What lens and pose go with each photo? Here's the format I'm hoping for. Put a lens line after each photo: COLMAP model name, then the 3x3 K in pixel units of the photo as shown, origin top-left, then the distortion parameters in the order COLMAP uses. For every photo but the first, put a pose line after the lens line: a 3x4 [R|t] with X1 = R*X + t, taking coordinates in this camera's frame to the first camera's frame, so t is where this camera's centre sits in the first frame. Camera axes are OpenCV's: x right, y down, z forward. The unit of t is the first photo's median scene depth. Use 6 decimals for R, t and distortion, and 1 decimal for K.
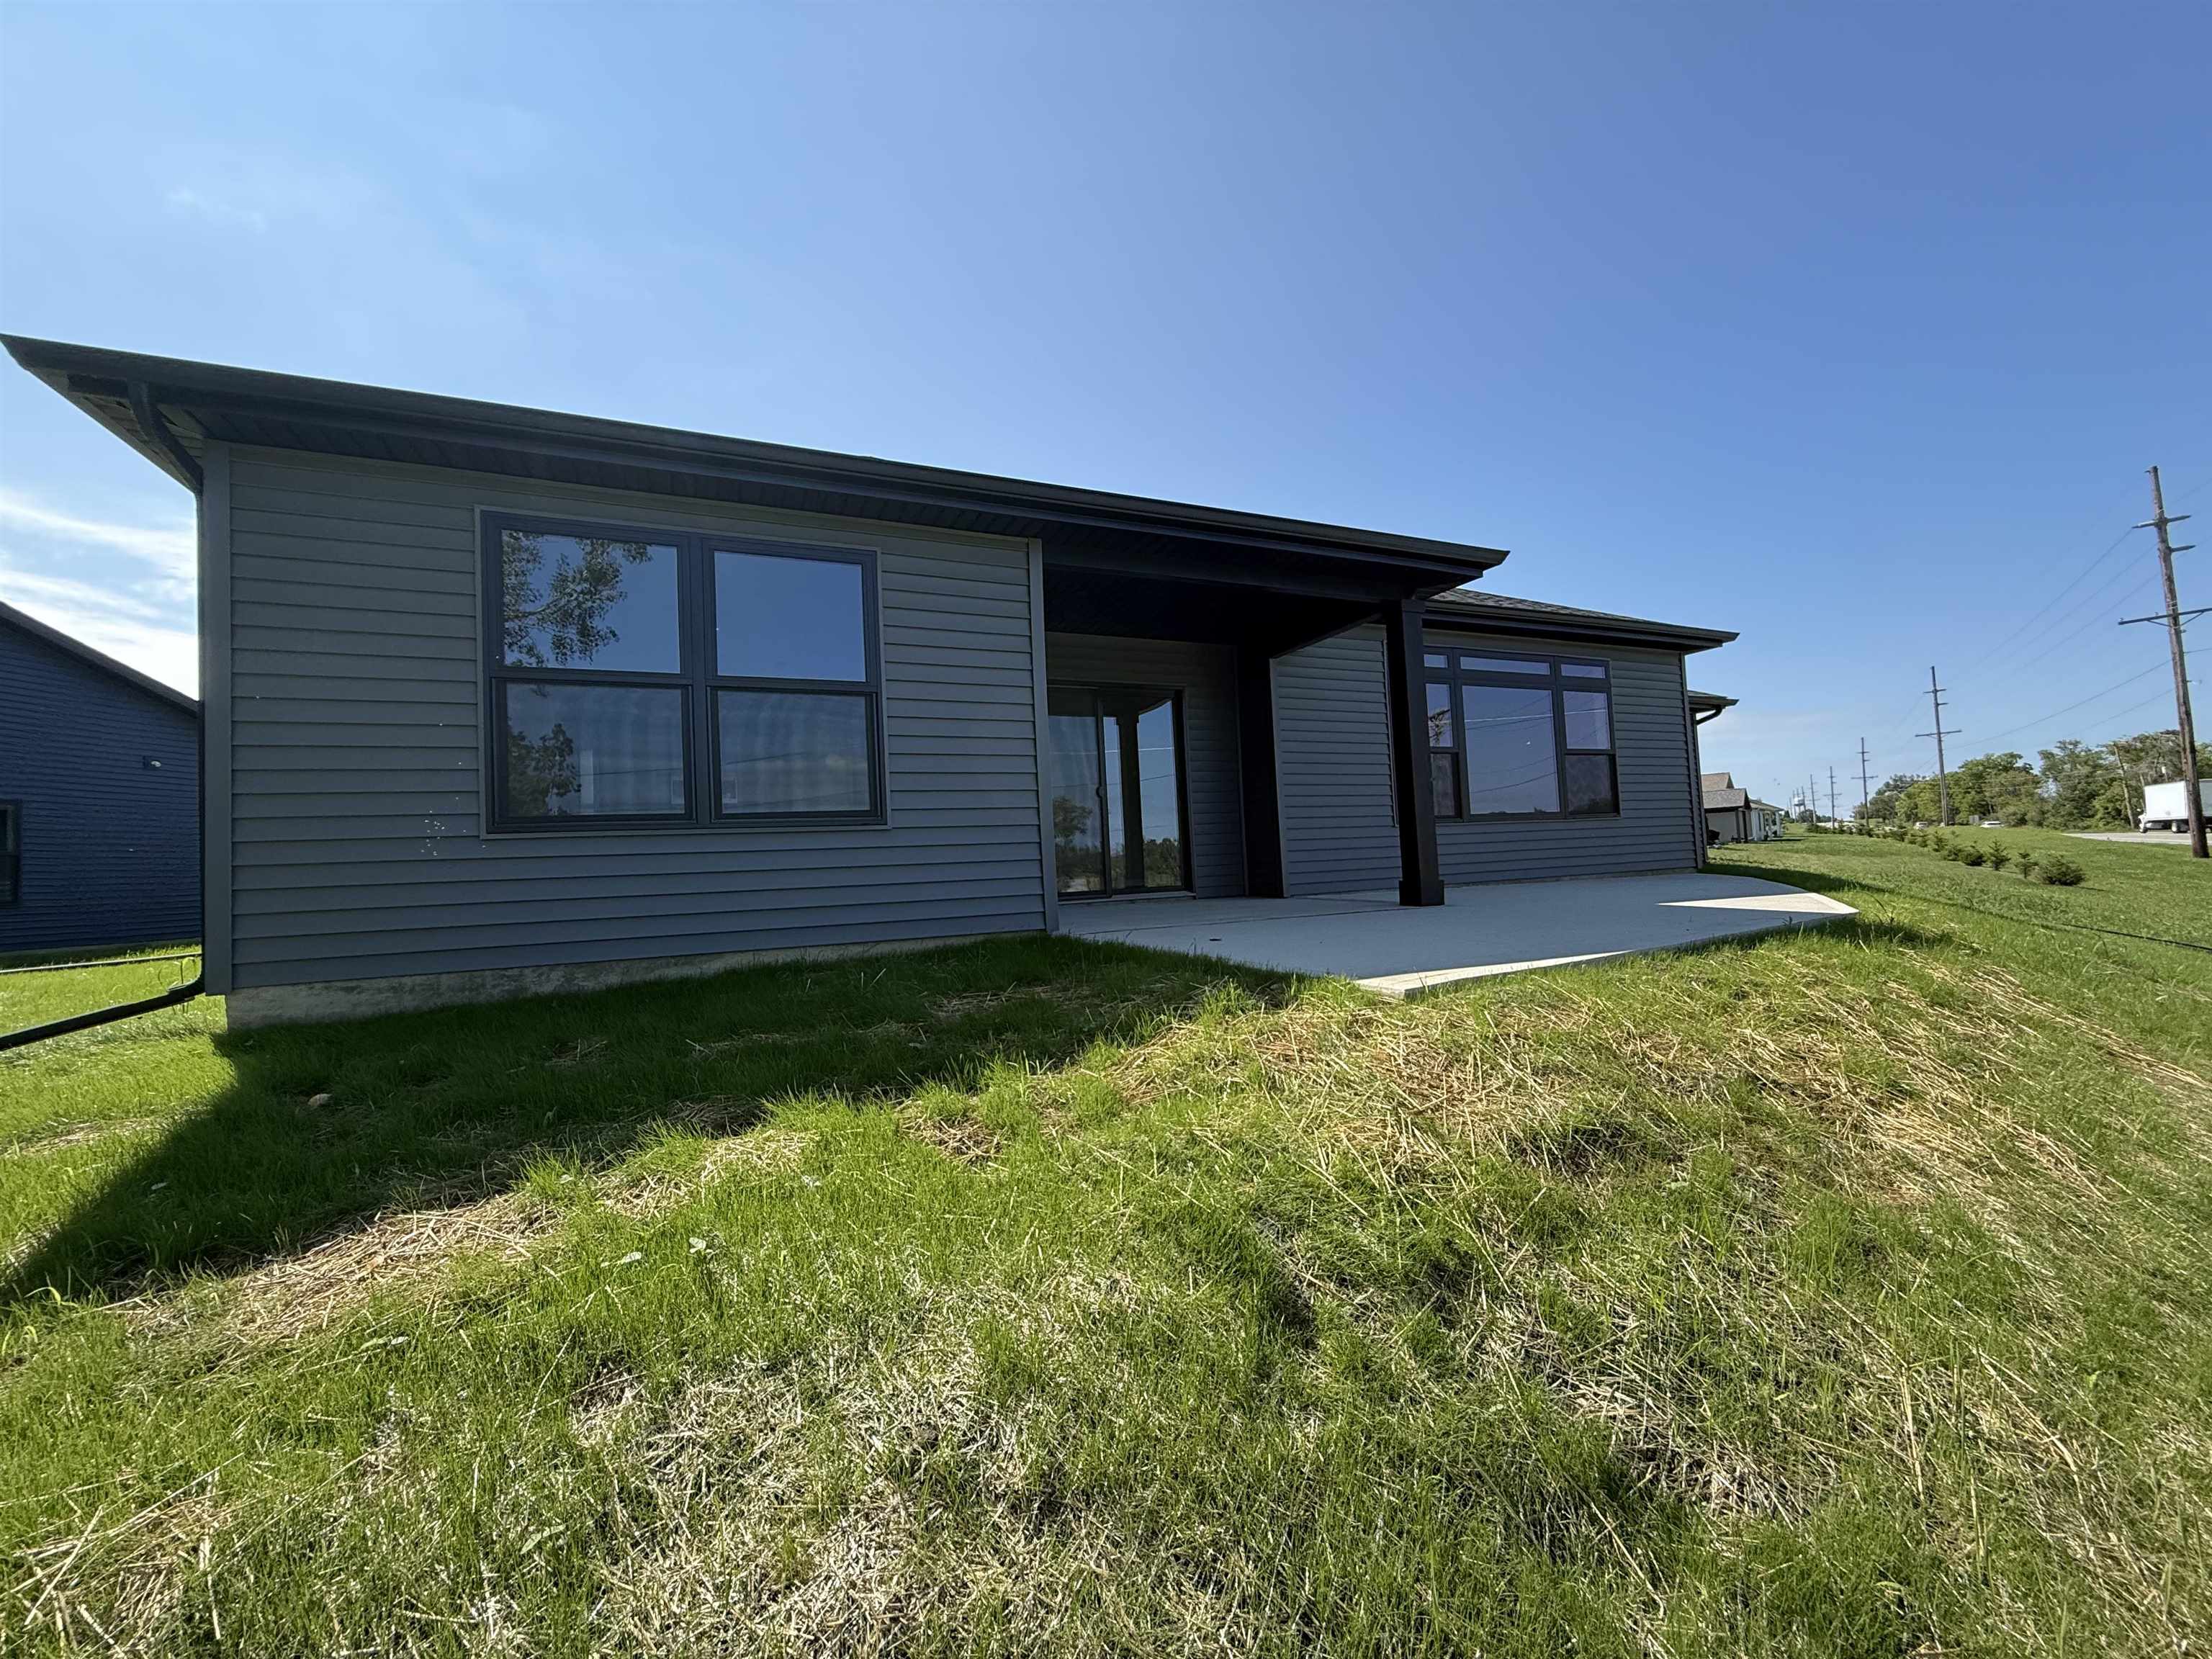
lens RADIAL K [[888.4, 0, 1099.9], [0, 888.4, 824.6], [0, 0, 1]] dist [0.002068, -0.000035]
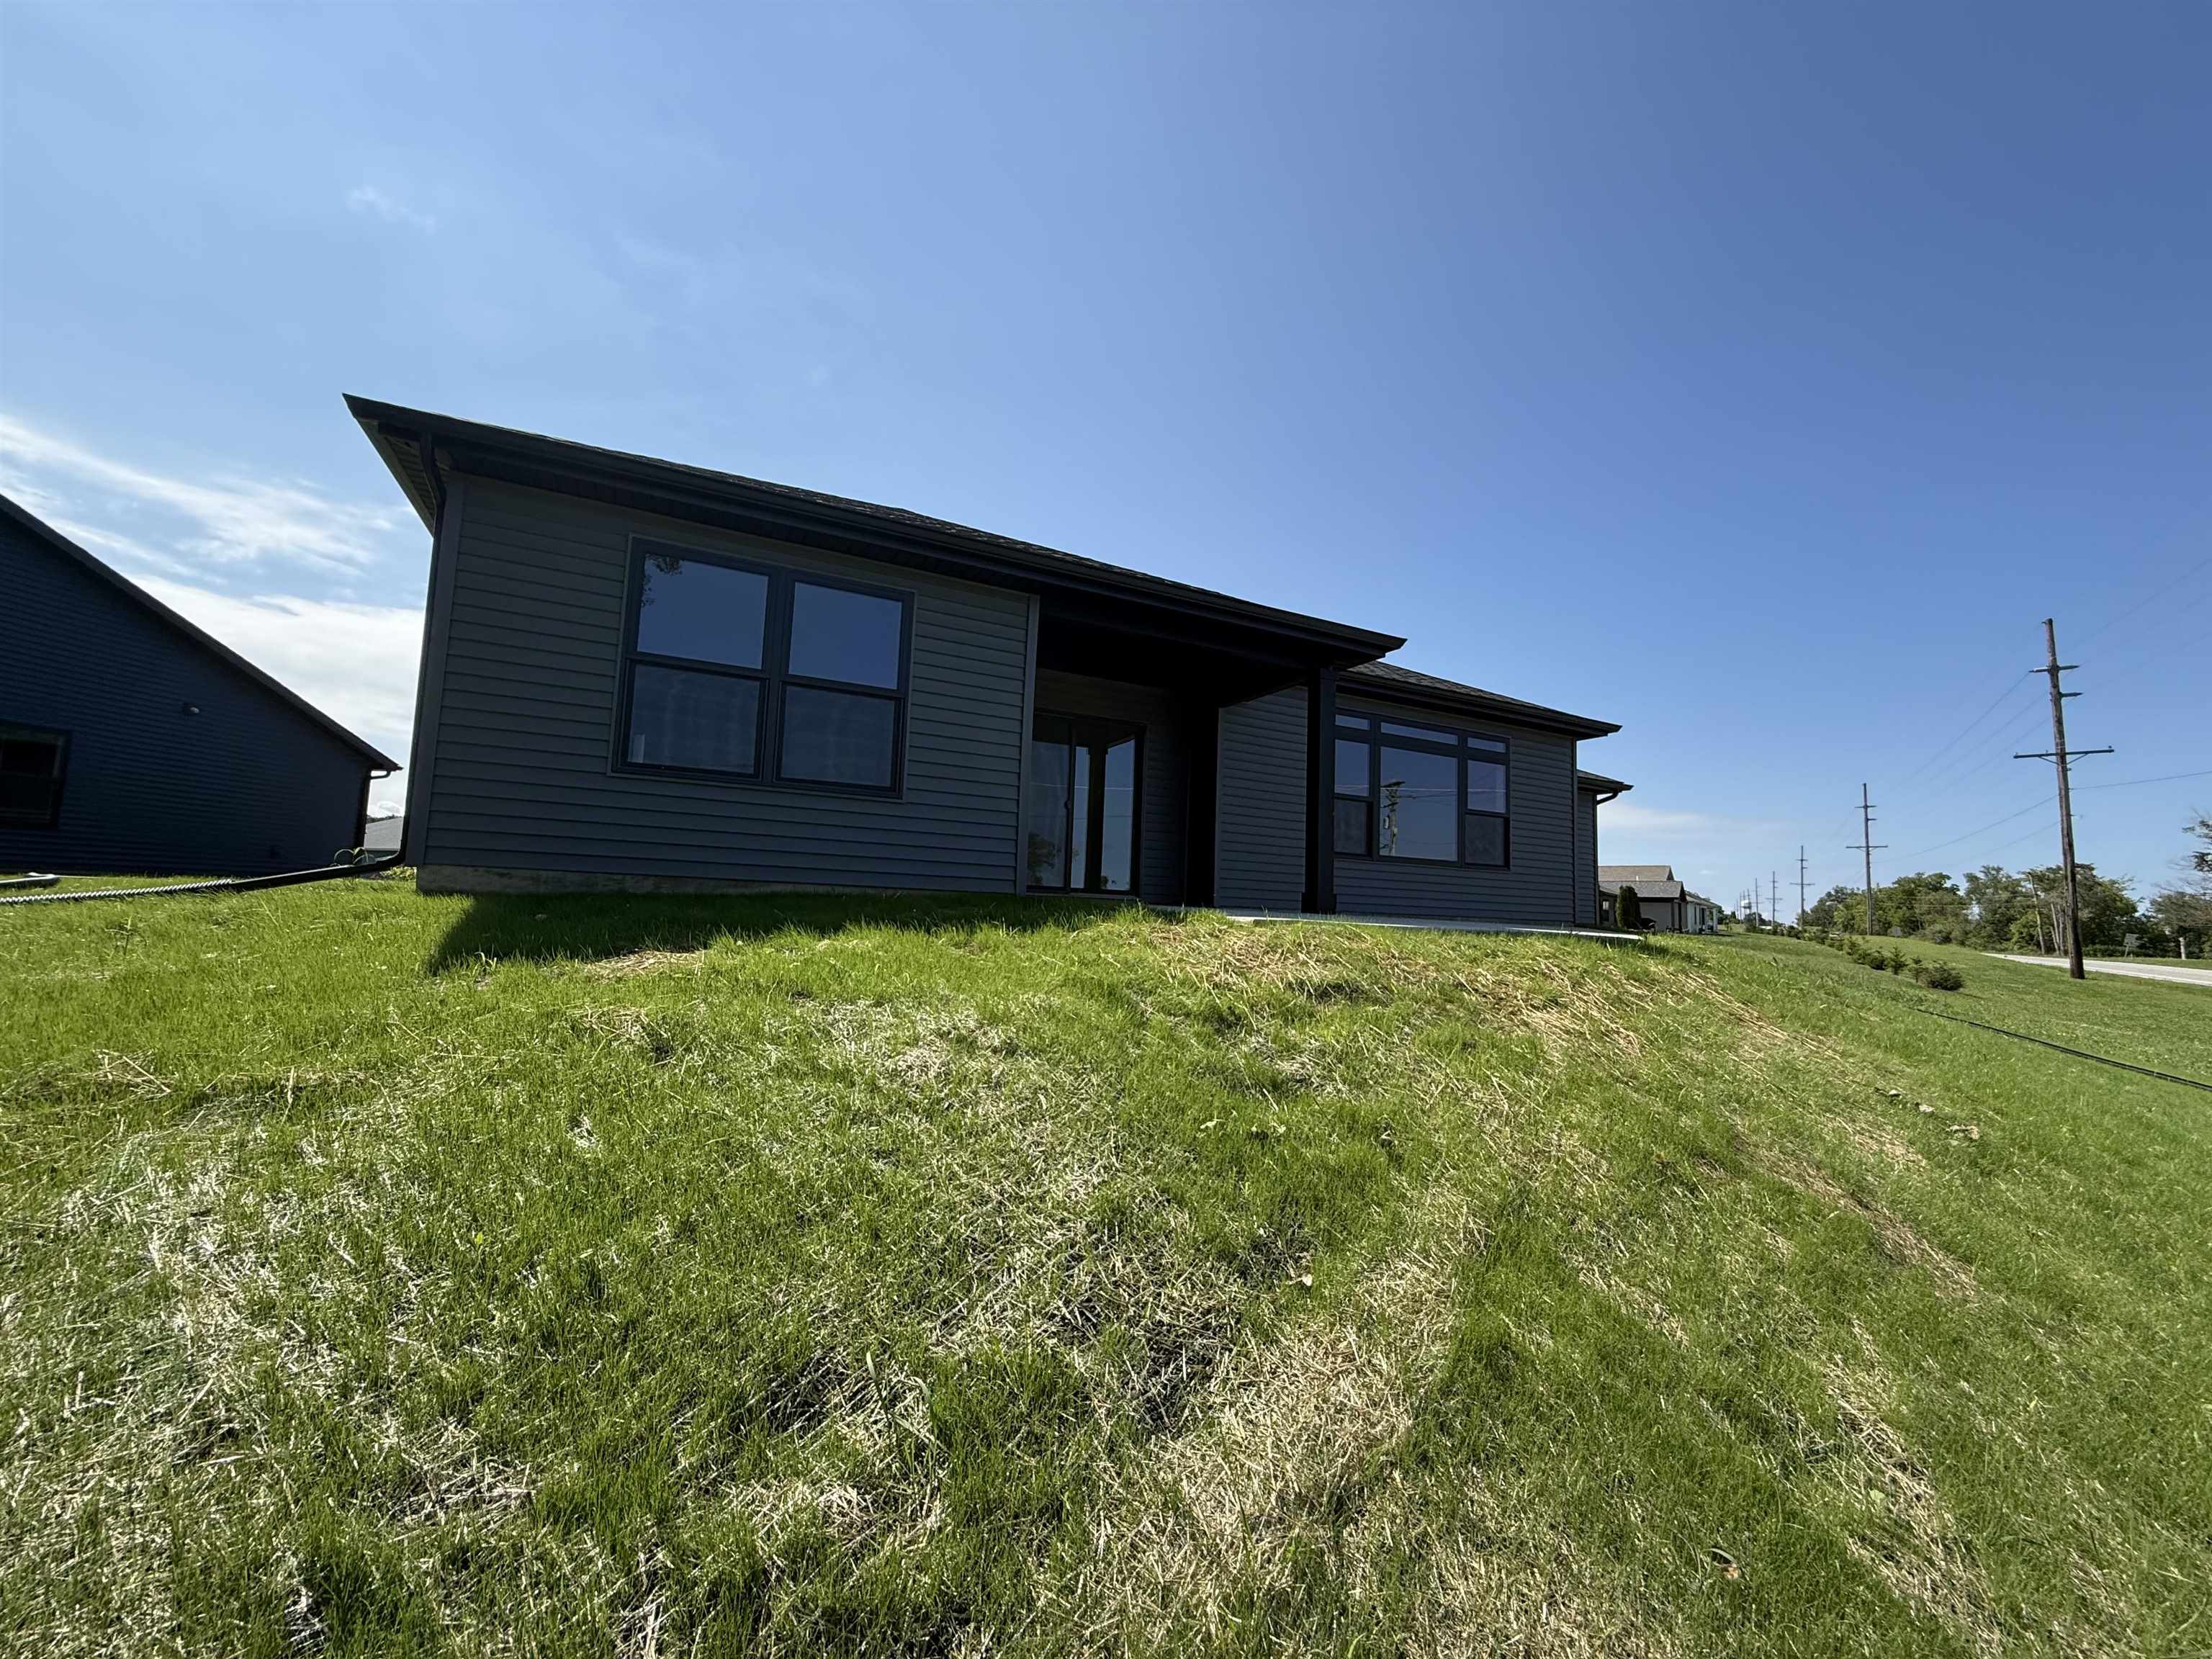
lens RADIAL K [[888.4, 0, 1100.6], [0, 888.4, 827.6], [0, 0, 1]] dist [0.002068, -0.000035]
pose [[0.995371, 0.090050, 0.033568, 0.006120], [-0.088426, 0.994969, -0.047089, 0.044765], [-0.037640, 0.043903, 0.998326, -0.182099]]
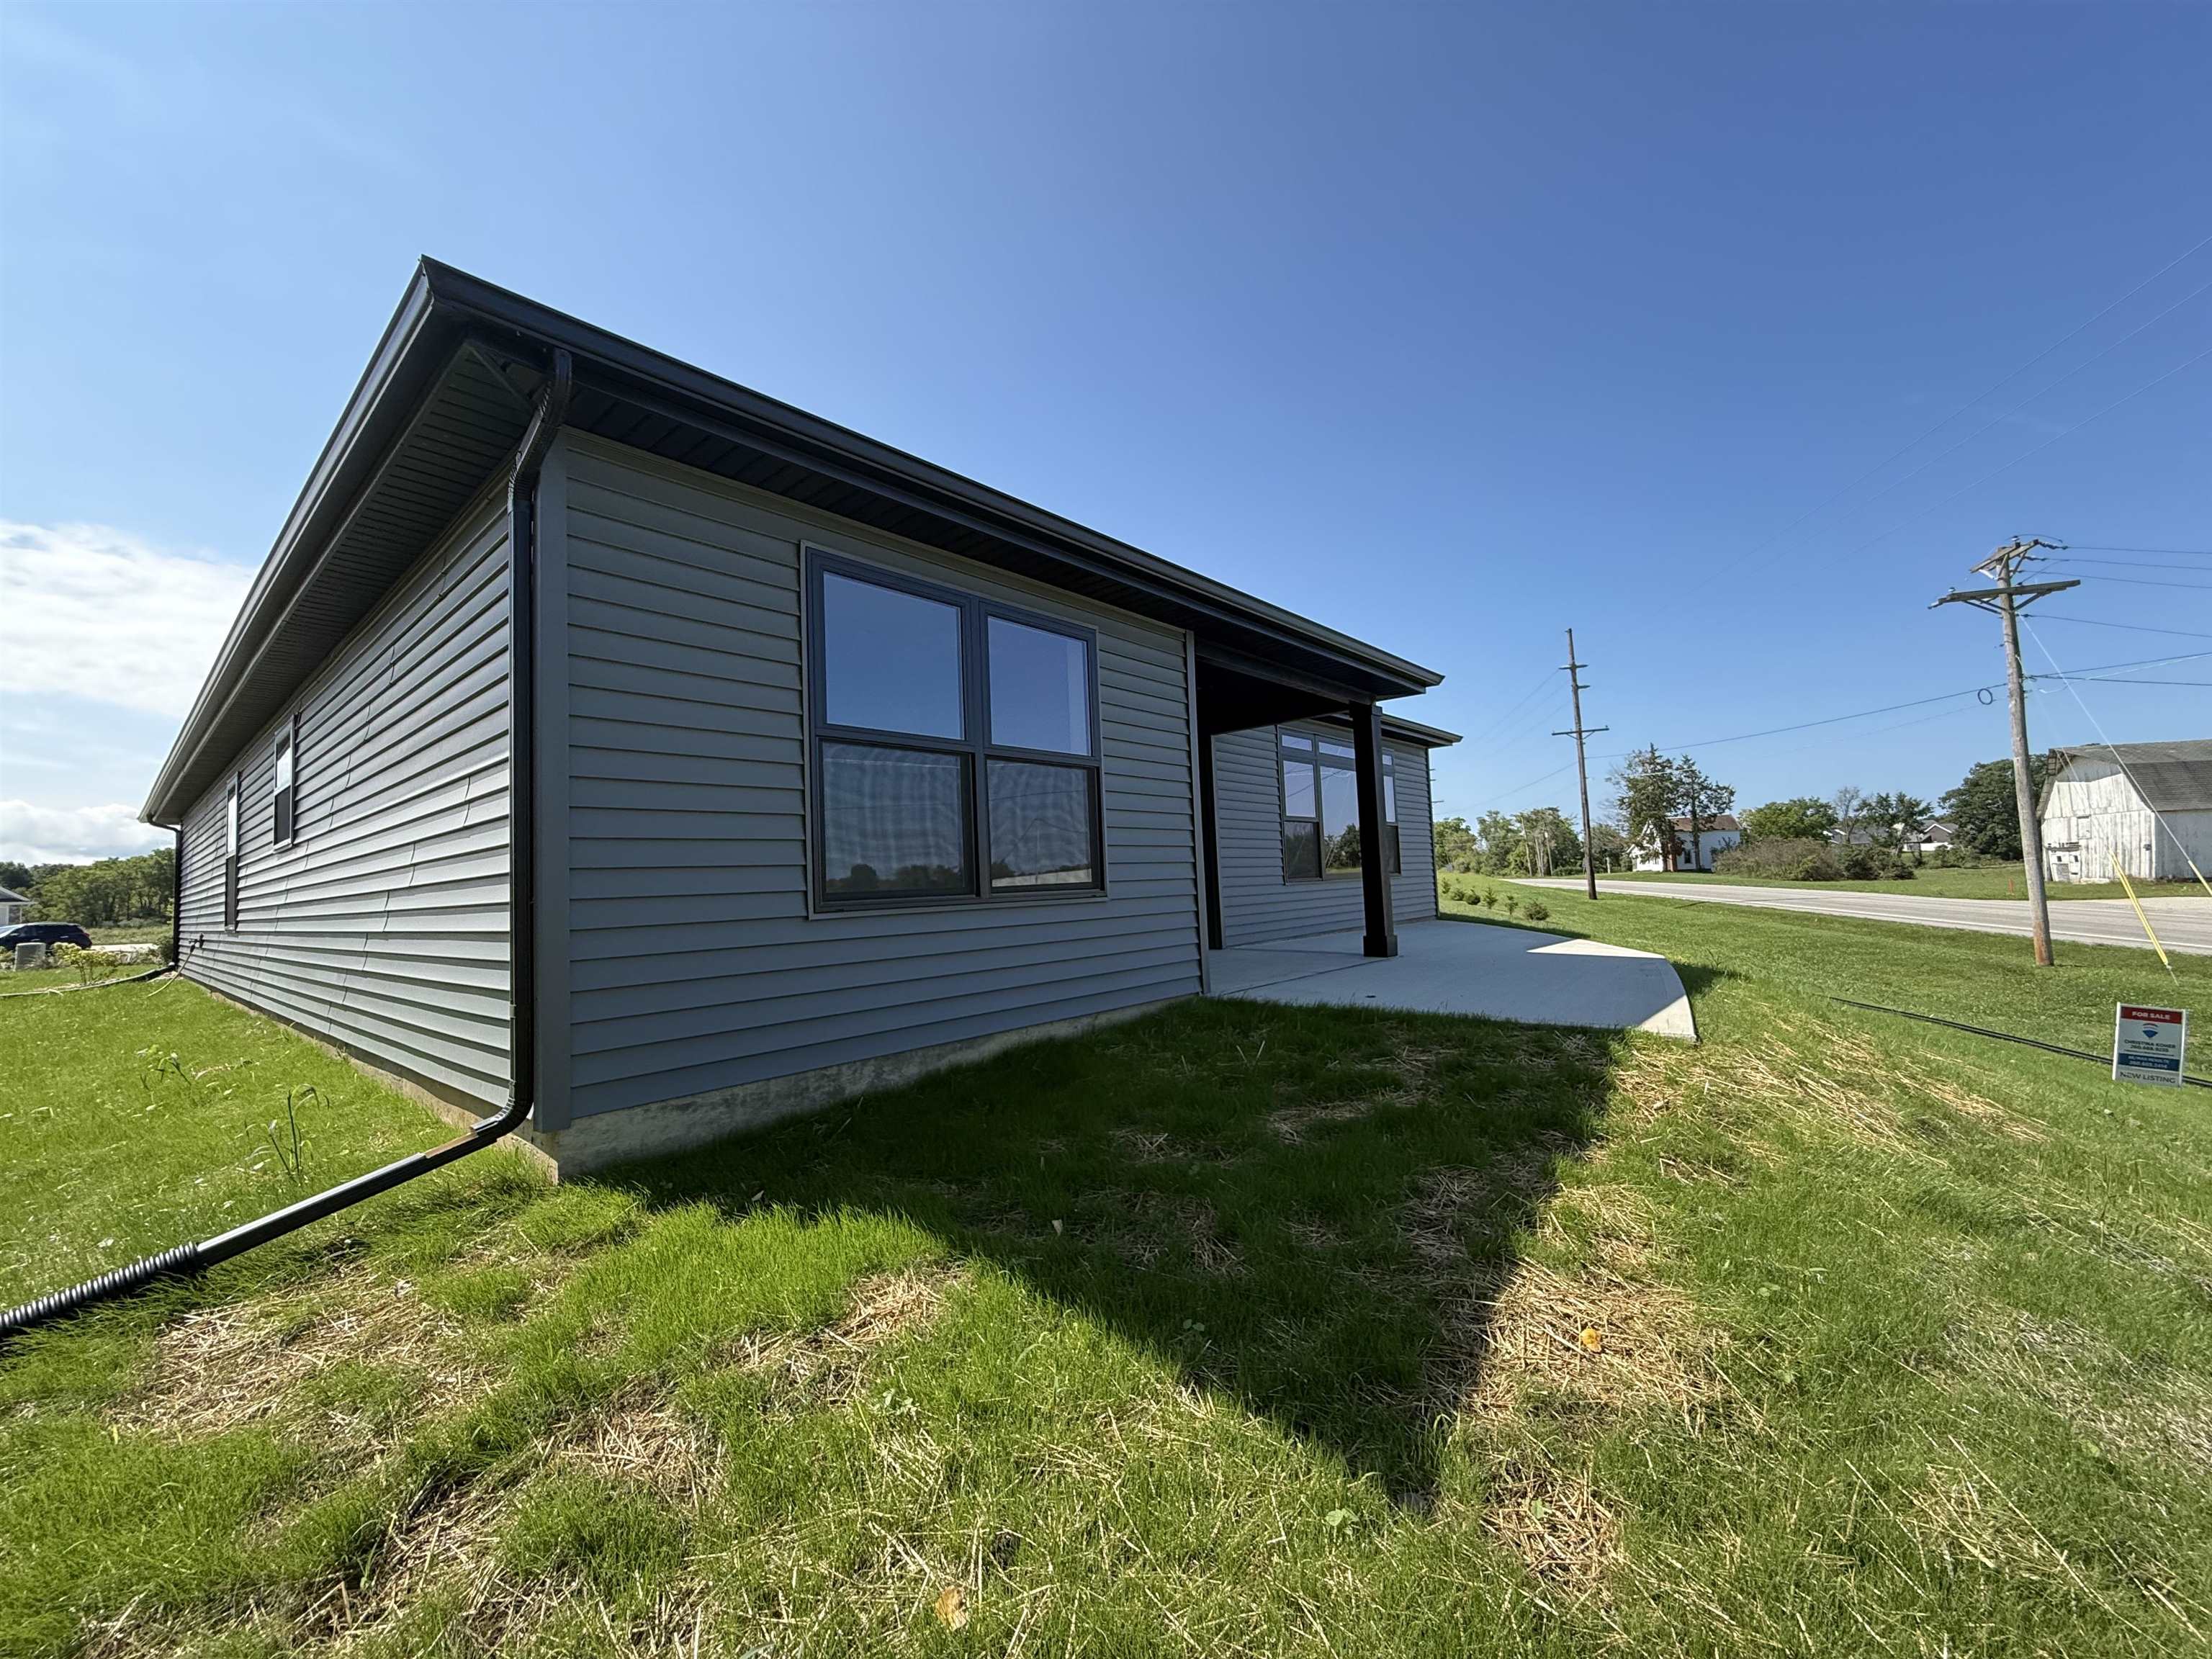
lens RADIAL K [[888.4, 0, 1102.7], [0, 888.4, 821.5], [0, 0, 1]] dist [0.002068, -0.000035]
pose [[0.909995, 0.038591, 0.412820, -0.389465], [-0.021295, 0.998695, -0.046418, -0.022341], [-0.414072, 0.033449, 0.909629, 0.040284]]
